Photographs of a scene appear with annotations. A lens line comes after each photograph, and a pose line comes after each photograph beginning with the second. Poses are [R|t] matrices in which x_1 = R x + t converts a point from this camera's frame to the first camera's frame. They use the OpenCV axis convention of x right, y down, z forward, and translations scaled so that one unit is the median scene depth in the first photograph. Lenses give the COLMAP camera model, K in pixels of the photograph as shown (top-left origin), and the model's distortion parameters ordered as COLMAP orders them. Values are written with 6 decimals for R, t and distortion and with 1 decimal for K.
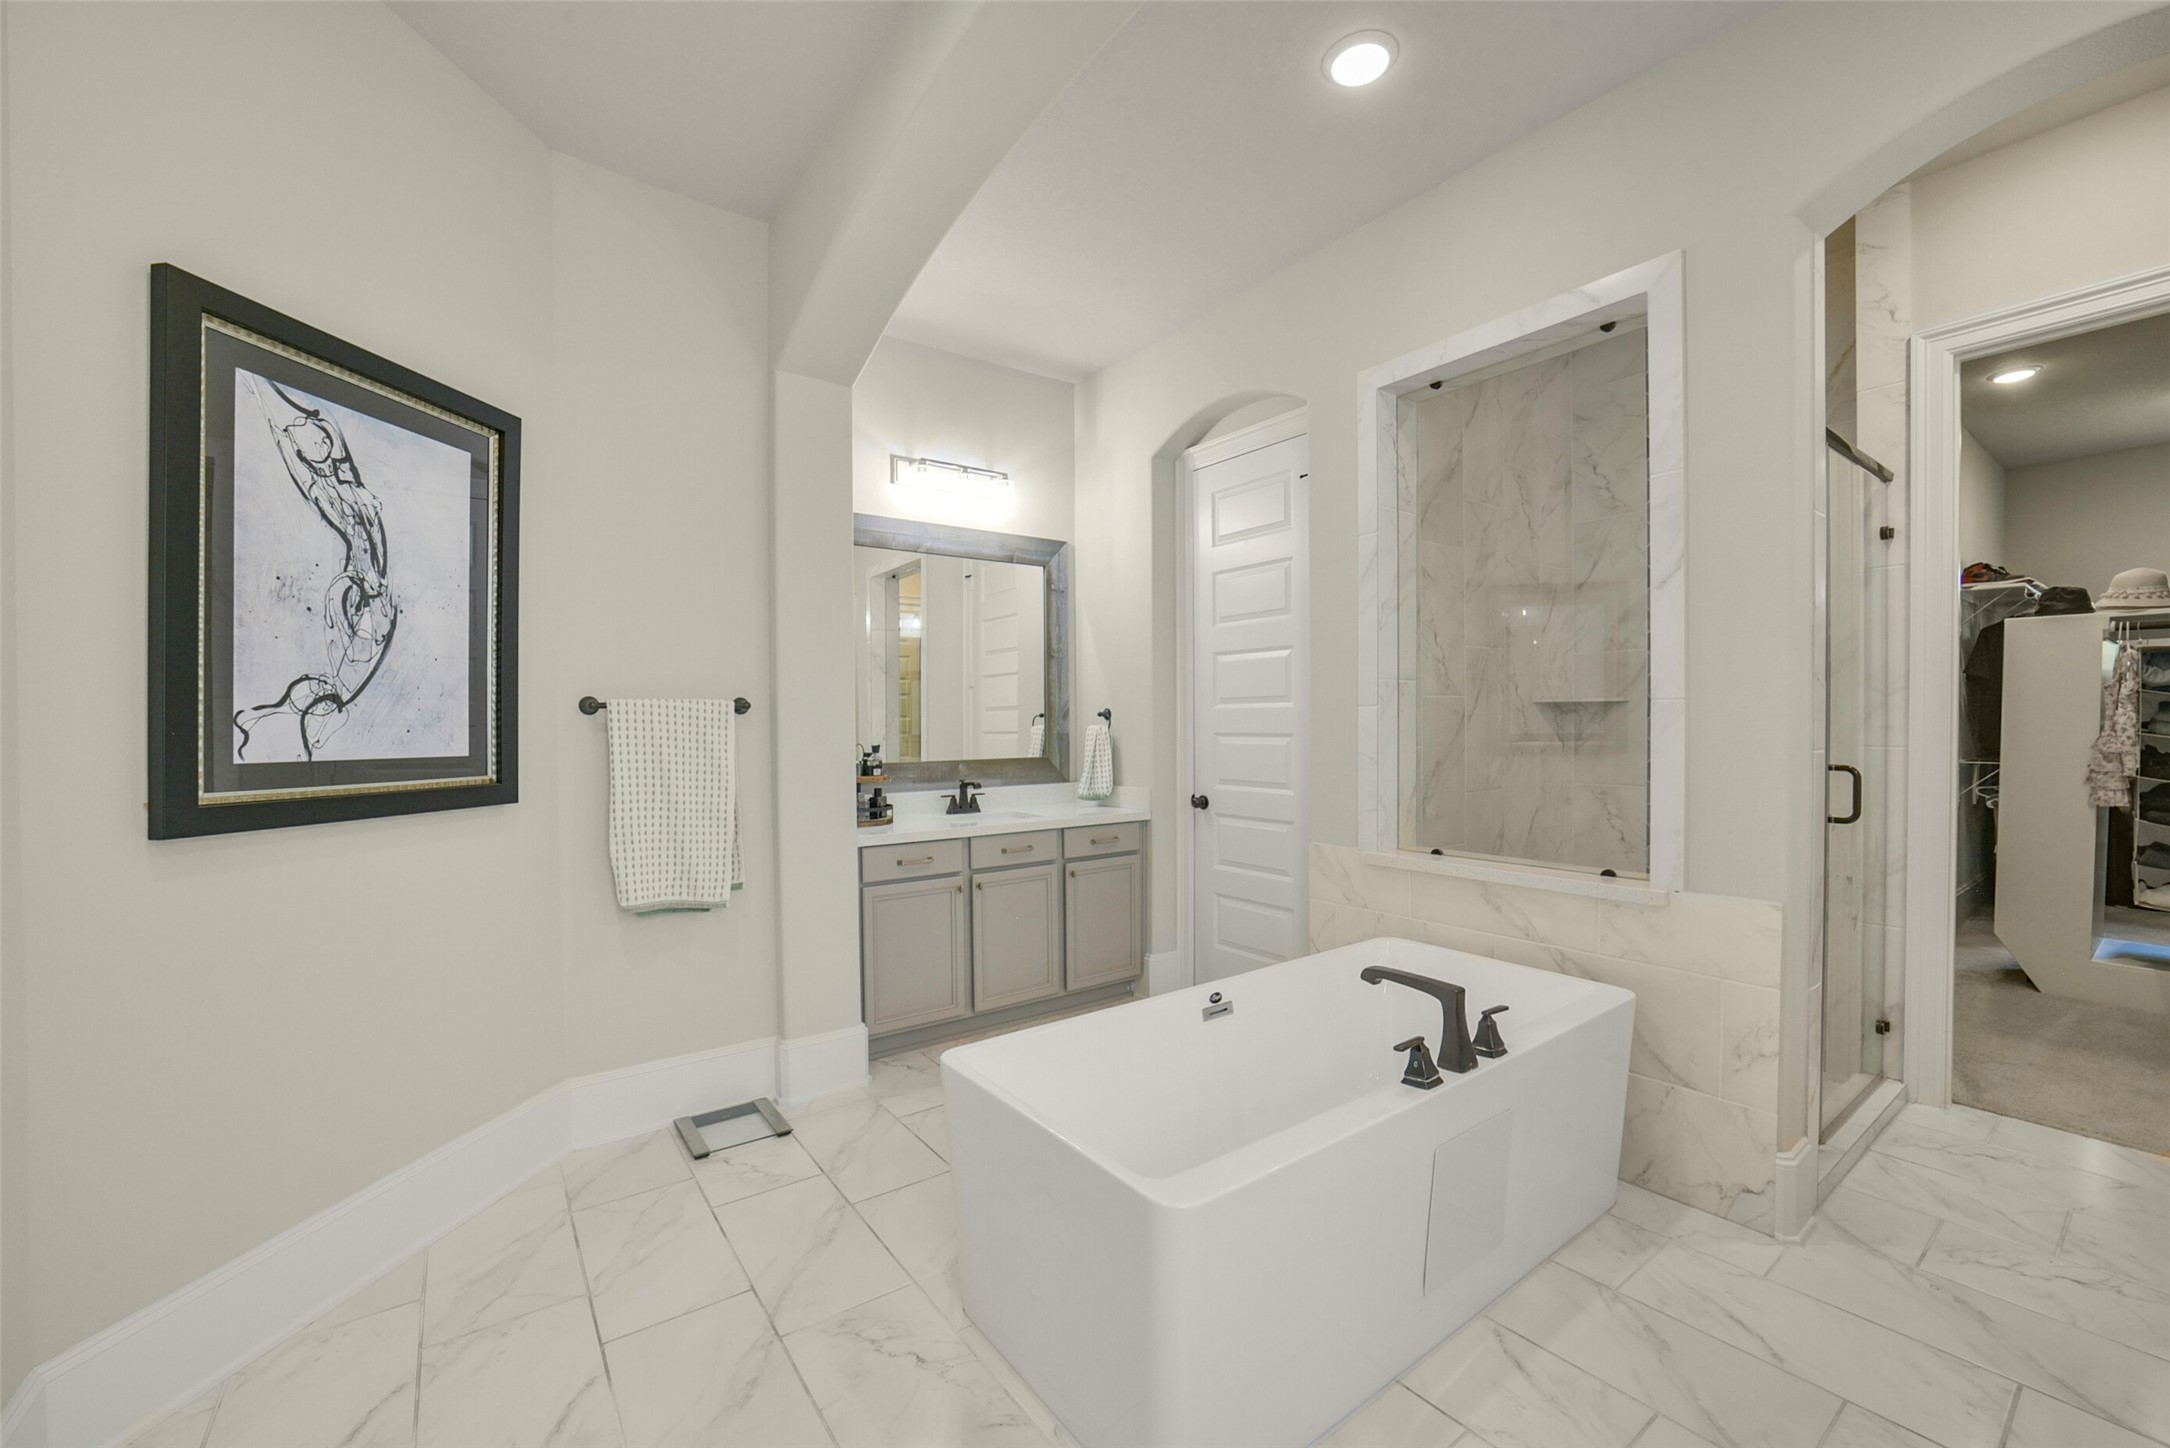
lens RADIAL K [[868.3, 0, 1085.7], [0, 868.3, 734.0], [0, 0, 1]] dist [-0.039014, 0.012020]
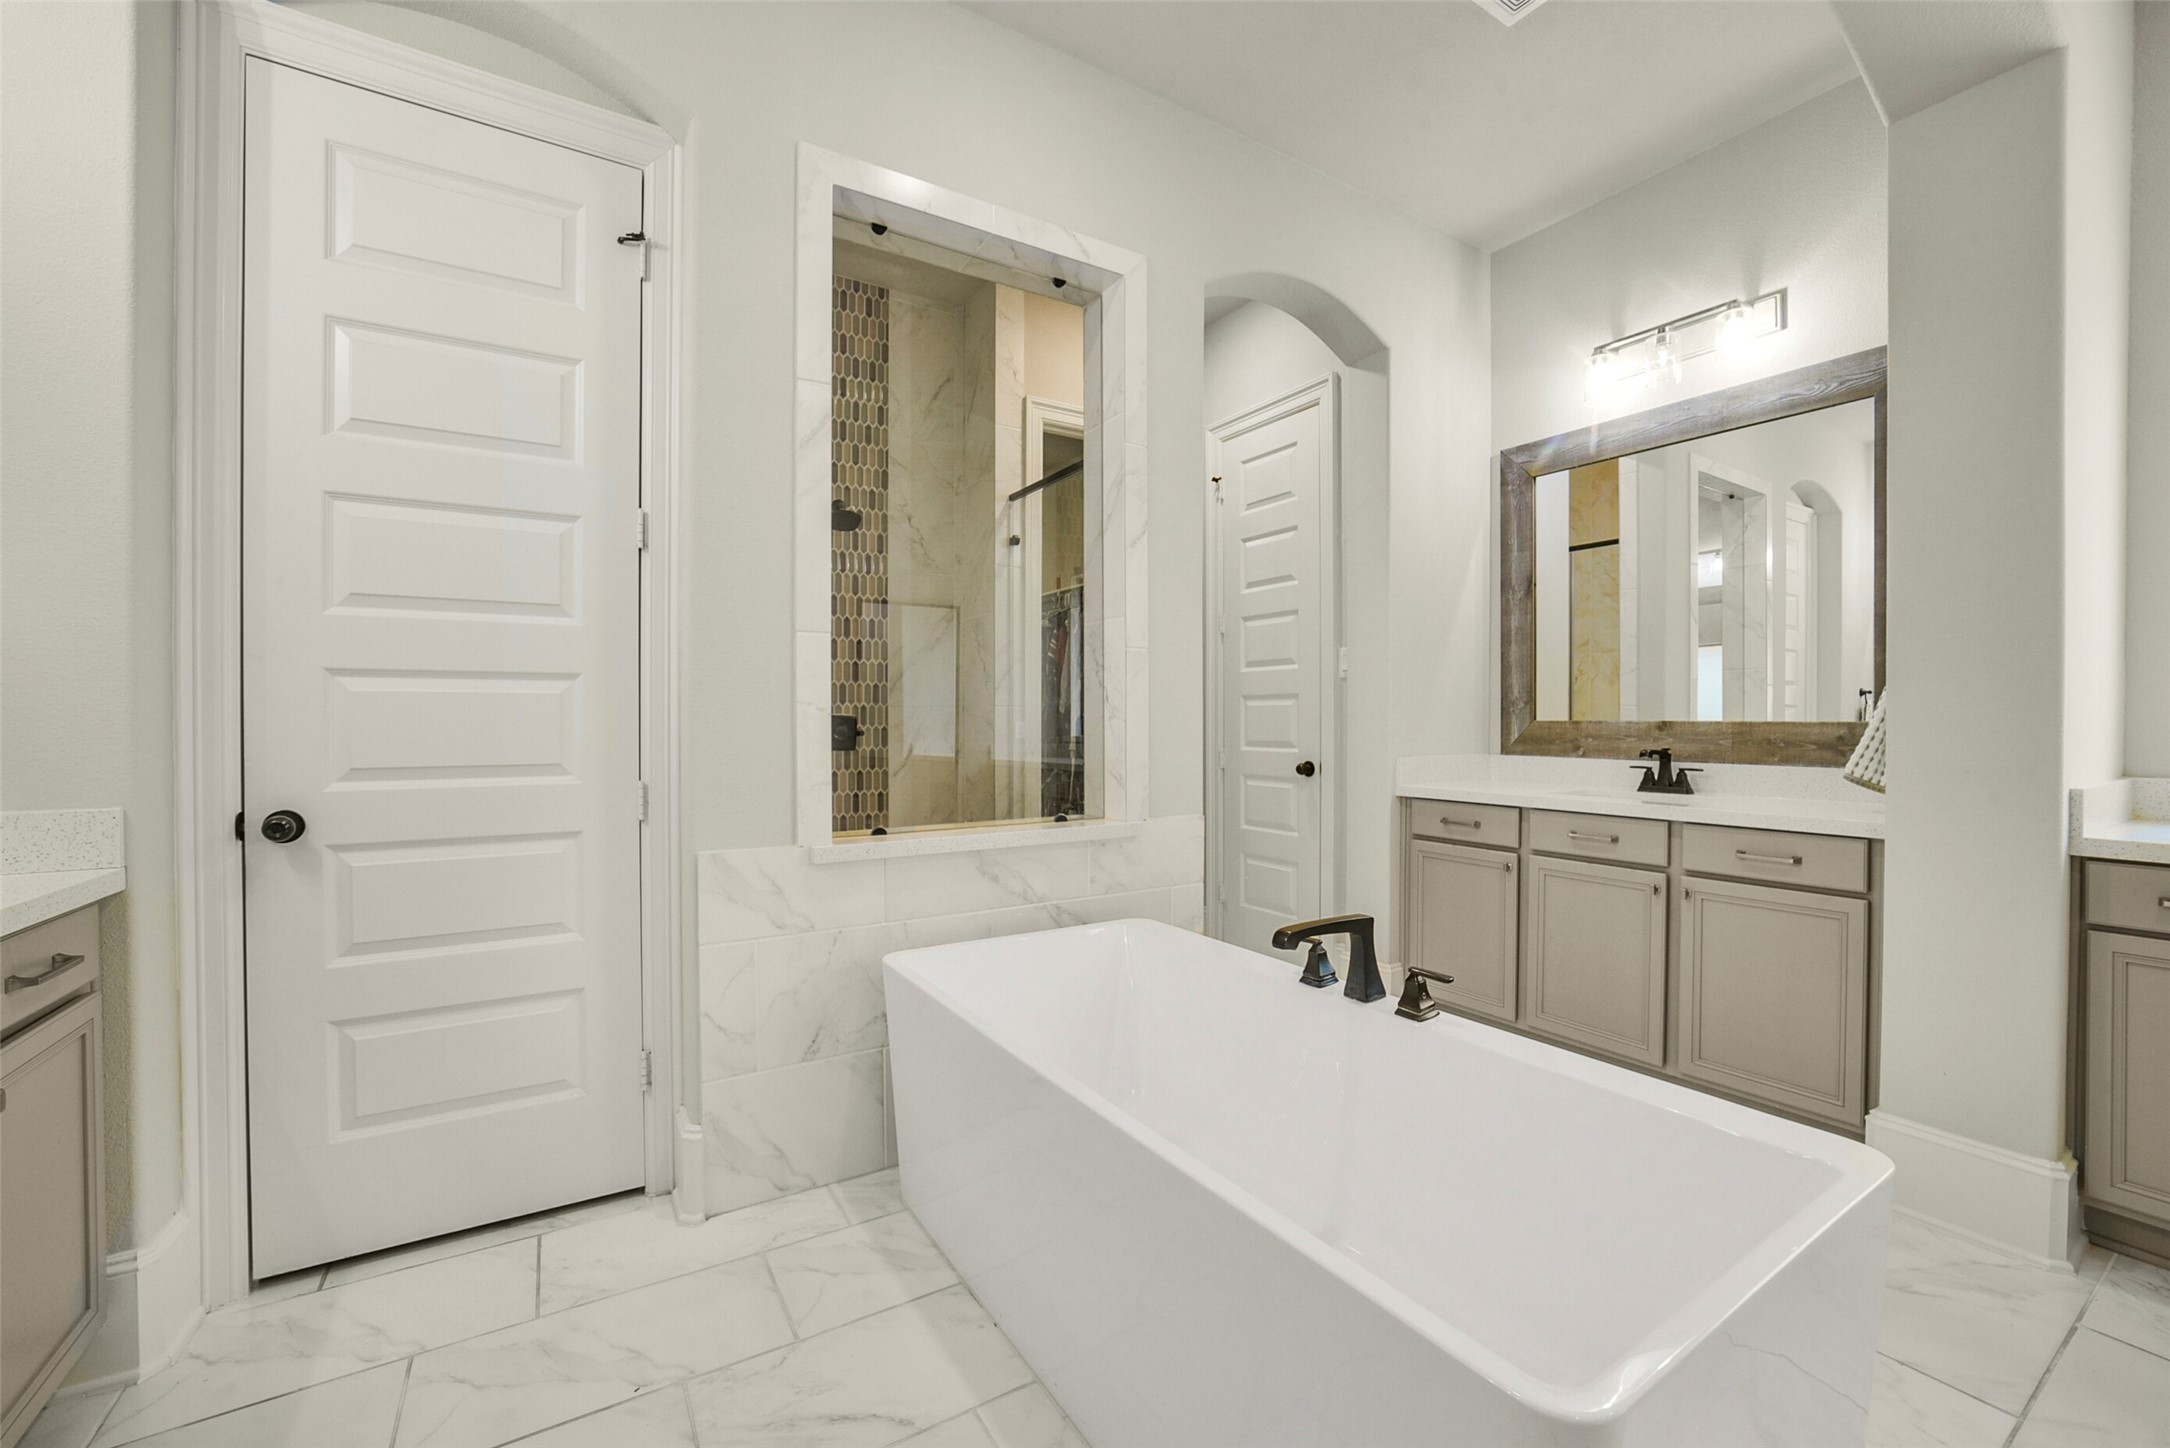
lens RADIAL K [[874.9, 0, 1092.5], [0, 874.9, 725.2], [0, 0, 1]] dist [-0.044641, 0.010913]
pose [[0.063663, 0.001523, 0.997970, -0.327449], [0.015681, 0.999874, -0.002526, 0.043703], [-0.997848, 0.015810, 0.063631, 0.703821]]
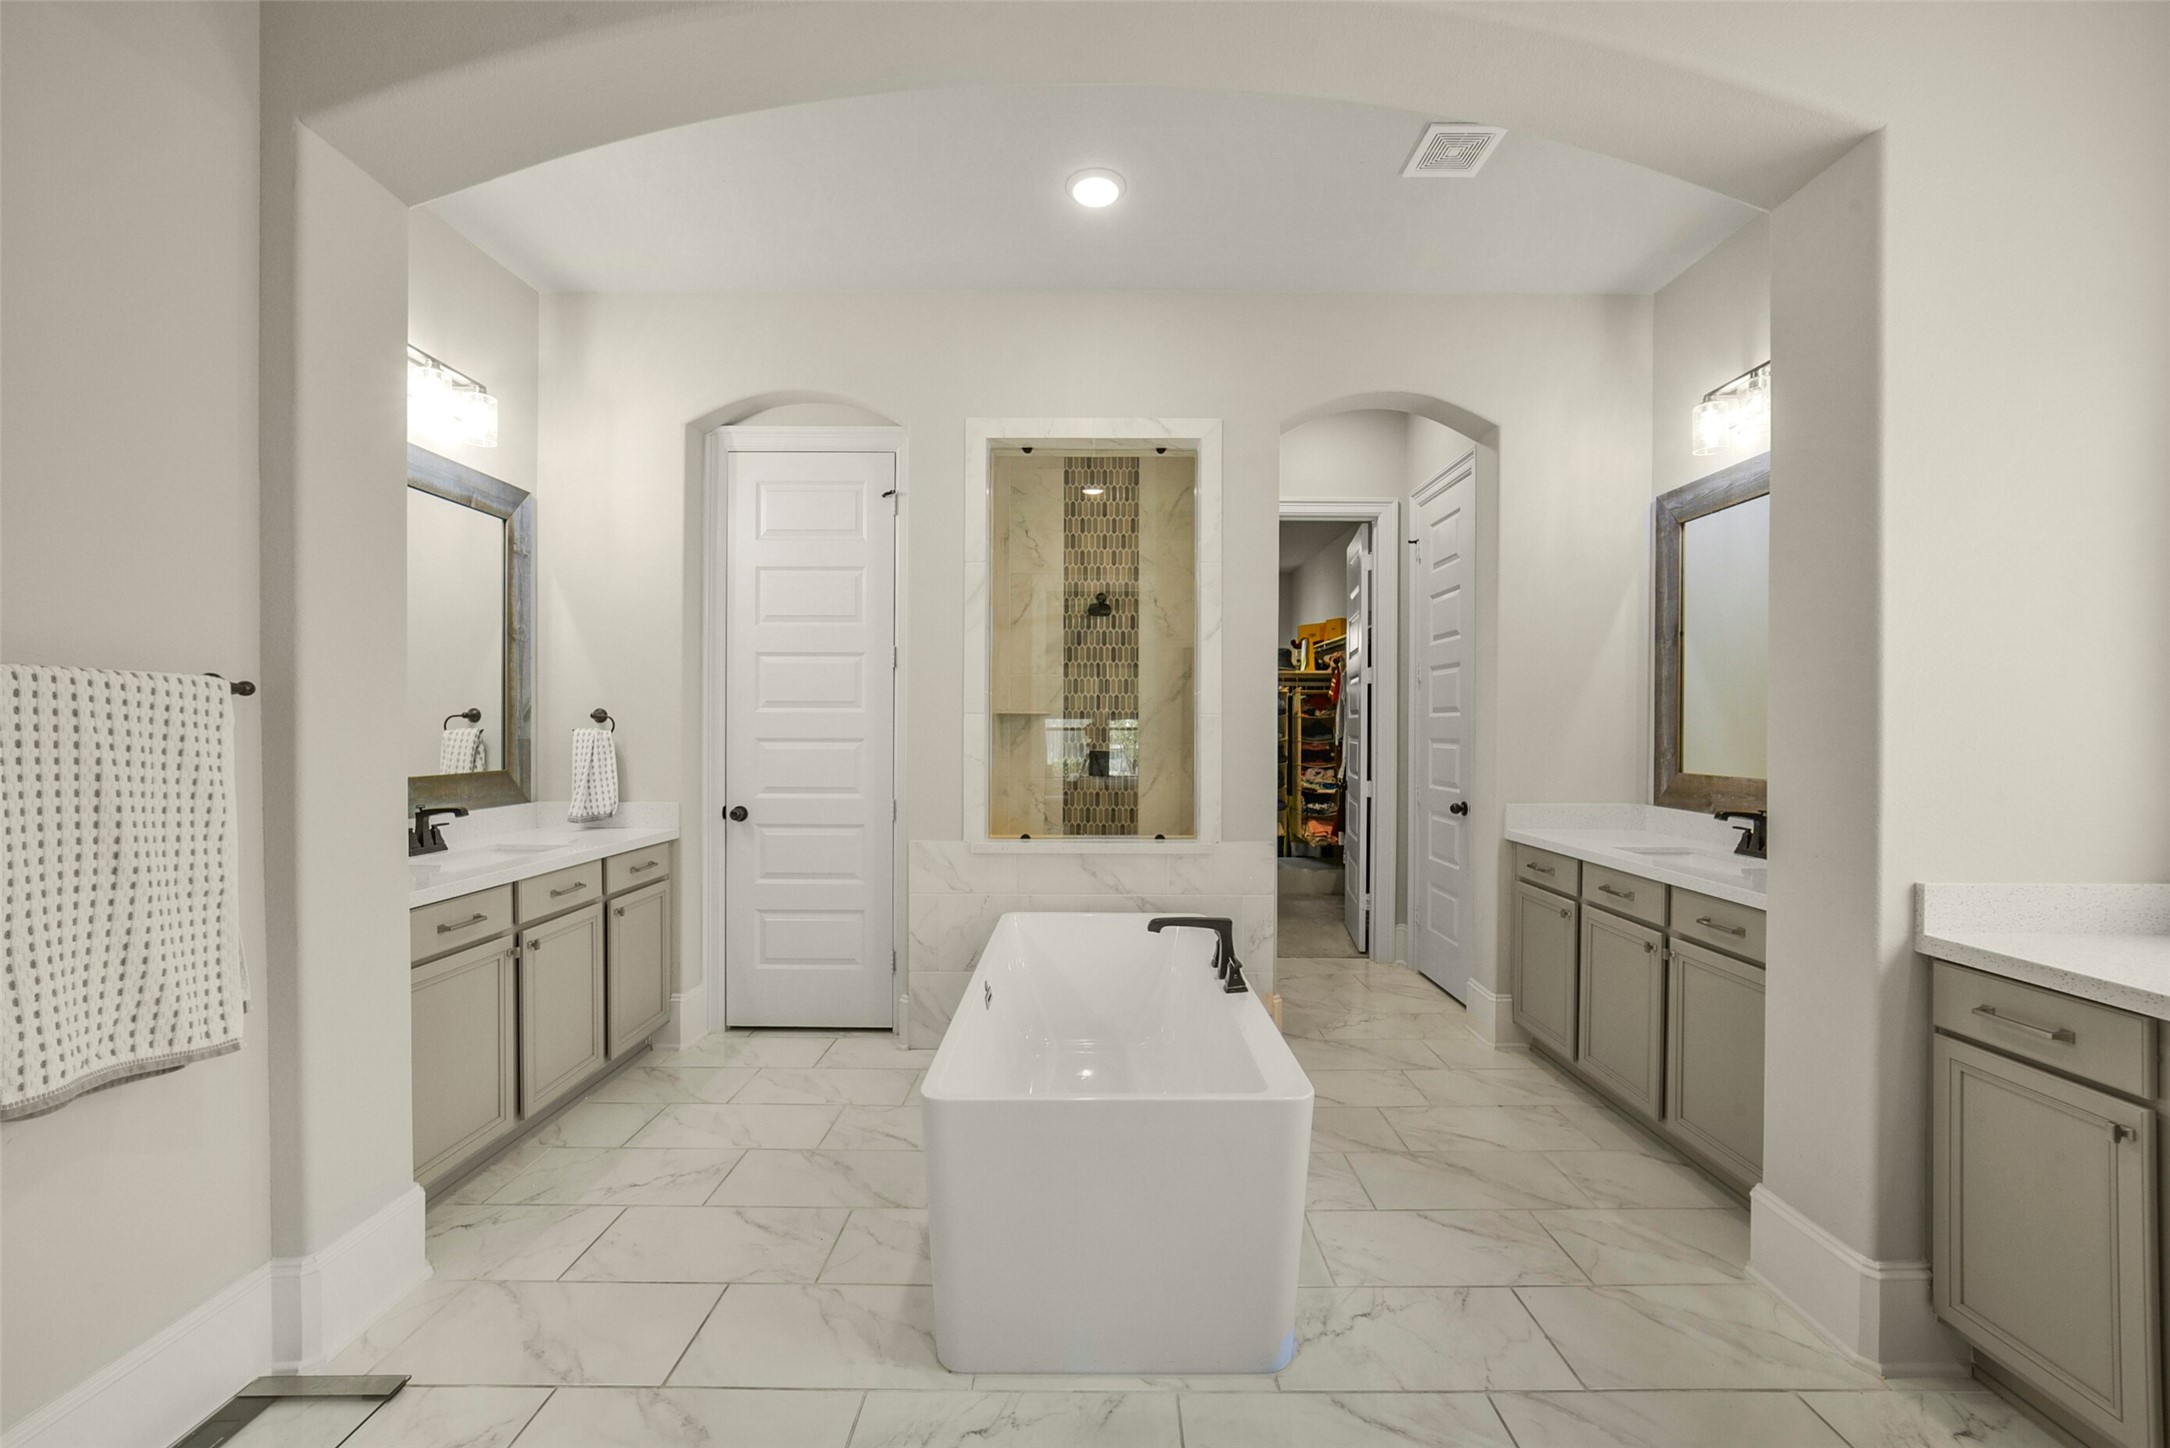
lens RADIAL K [[858.1, 0, 1084.7], [0, 858.1, 730.5], [0, 0, 1]] dist [-0.031444, 0.010208]
pose [[0.588111, 0.007254, 0.808747, -0.474513], [0.003298, 0.999930, -0.011367, 0.002600], [-0.808773, 0.009352, 0.588046, 0.211540]]
